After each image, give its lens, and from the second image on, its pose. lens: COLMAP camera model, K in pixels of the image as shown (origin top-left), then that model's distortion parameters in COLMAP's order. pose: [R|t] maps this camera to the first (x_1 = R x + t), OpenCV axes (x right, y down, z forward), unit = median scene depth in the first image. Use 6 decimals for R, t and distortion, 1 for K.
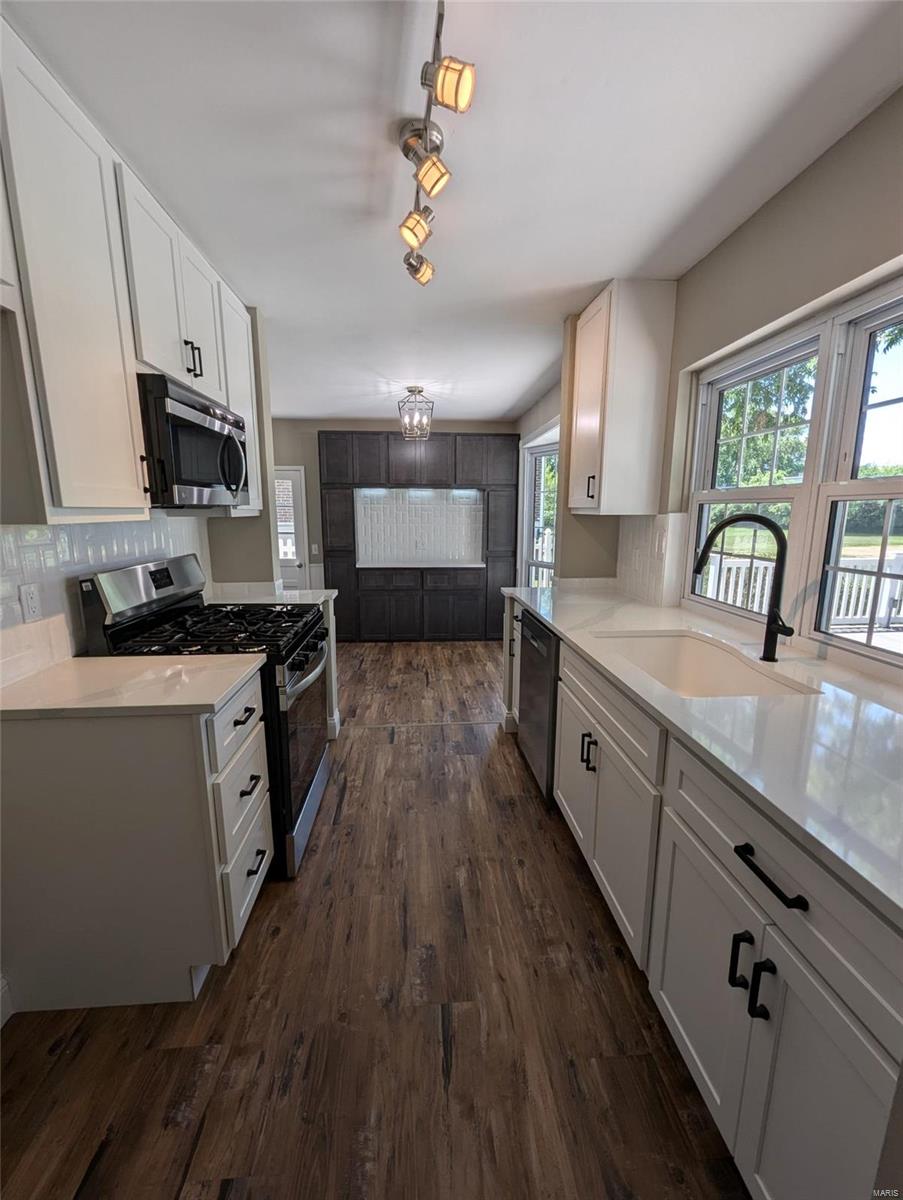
lens RADIAL K [[499.5, 0, 444.9], [0, 499.5, 601.2], [0, 0, 1]] dist [0.002941, -0.000231]
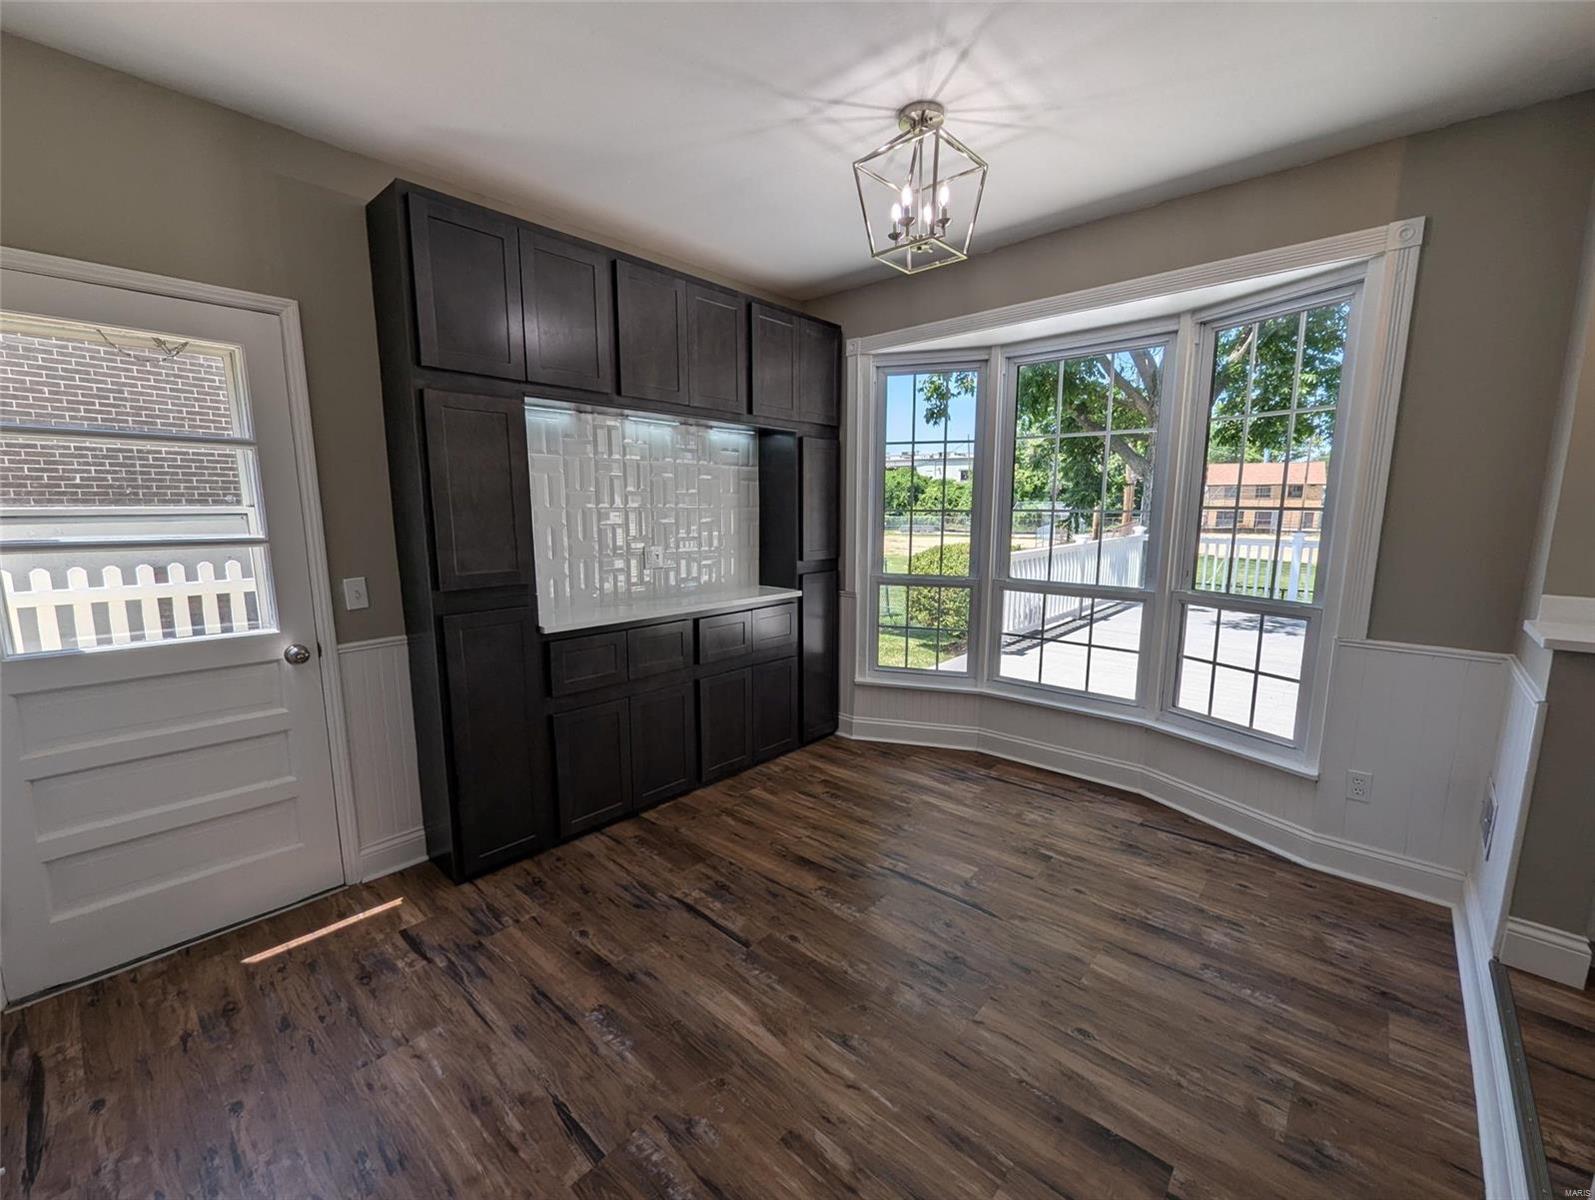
lens RADIAL K [[663.9, 0, 804.1], [0, 663.9, 606.5], [0, 0, 1]] dist [0.002941, -0.000231]
pose [[0.709041, -0.109727, 0.696578, -0.374575], [0.126982, 0.991539, 0.026936, -0.078288], [-0.693640, 0.069354, 0.716975, 0.572946]]
